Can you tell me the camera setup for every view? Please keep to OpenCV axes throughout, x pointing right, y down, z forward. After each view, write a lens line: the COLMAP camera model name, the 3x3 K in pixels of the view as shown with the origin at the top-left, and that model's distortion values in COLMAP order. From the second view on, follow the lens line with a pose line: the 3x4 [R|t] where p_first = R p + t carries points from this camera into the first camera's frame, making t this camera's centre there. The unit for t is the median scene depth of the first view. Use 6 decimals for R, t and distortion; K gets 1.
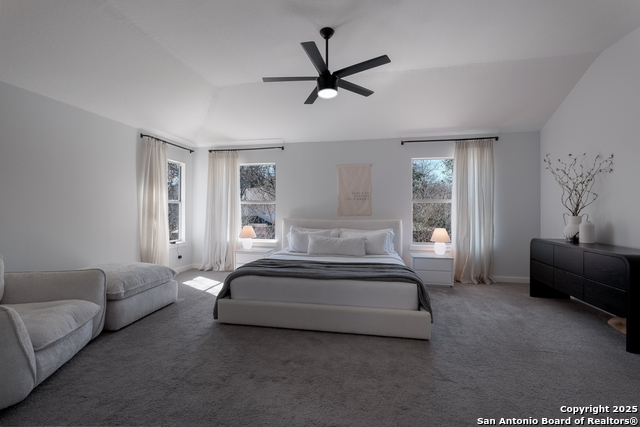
lens RADIAL K [[280.4, 0, 317.6], [0, 280.4, 207.4], [0, 0, 1]] dist [0.000642, 0.000030]
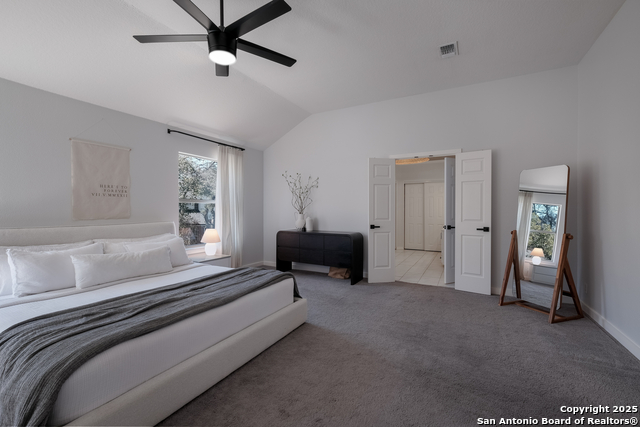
lens RADIAL K [[280.4, 0, 317.6], [0, 280.4, 207.4], [0, 0, 1]] dist [0.000642, 0.000030]
pose [[0.301307, 0.006403, 0.953506, -0.419316], [-0.005887, 0.999971, -0.004855, 0.001504], [-0.953509, -0.004151, 0.301336, 0.359397]]
